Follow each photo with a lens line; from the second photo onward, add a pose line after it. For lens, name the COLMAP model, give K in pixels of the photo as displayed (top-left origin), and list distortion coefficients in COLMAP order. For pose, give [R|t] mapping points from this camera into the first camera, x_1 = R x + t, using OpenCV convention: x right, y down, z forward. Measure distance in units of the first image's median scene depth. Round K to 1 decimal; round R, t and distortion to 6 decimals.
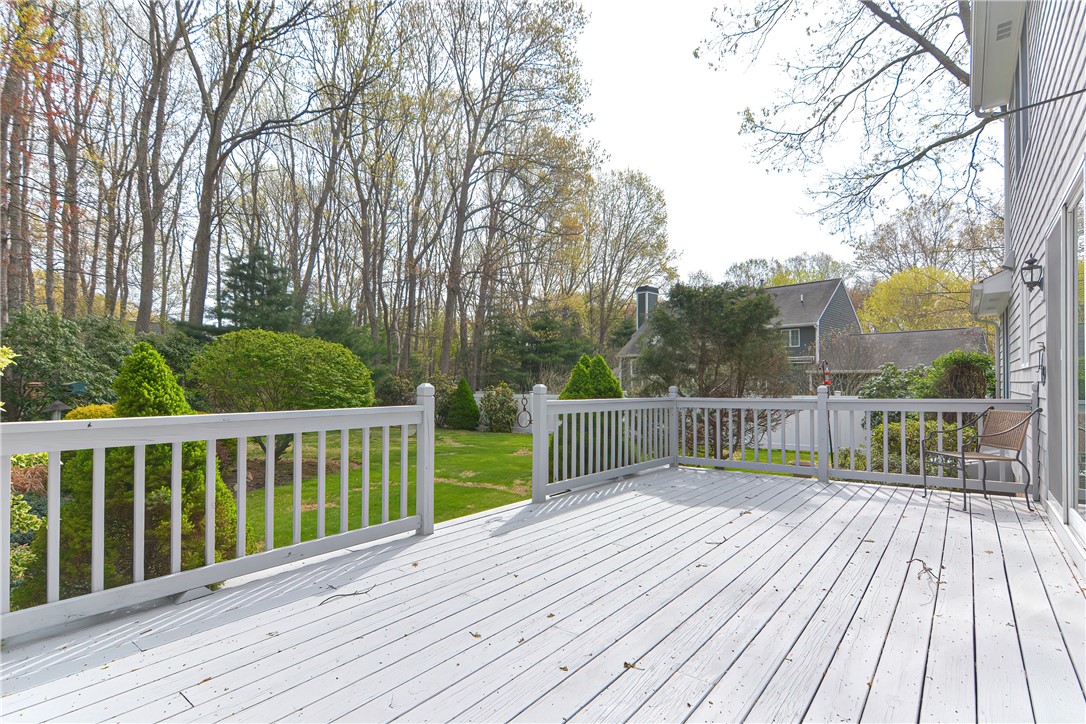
lens RADIAL K [[535.0, 0, 546.7], [0, 535.0, 381.6], [0, 0, 1]] dist [-0.003167, -0.000736]
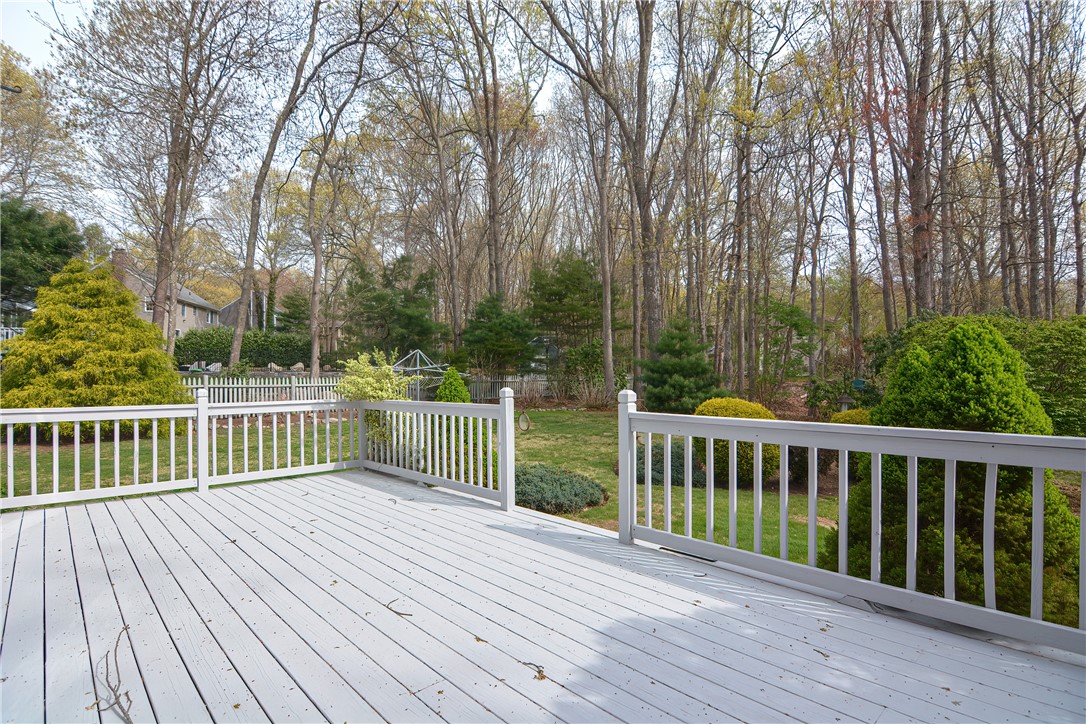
lens RADIAL K [[535.0, 0, 546.7], [0, 535.0, 381.6], [0, 0, 1]] dist [-0.003167, -0.000736]
pose [[-0.156019, -0.020647, -0.987538, 0.666585], [-0.012205, 0.999745, -0.018974, 0.007159], [0.987679, 0.009093, -0.156231, 0.865006]]
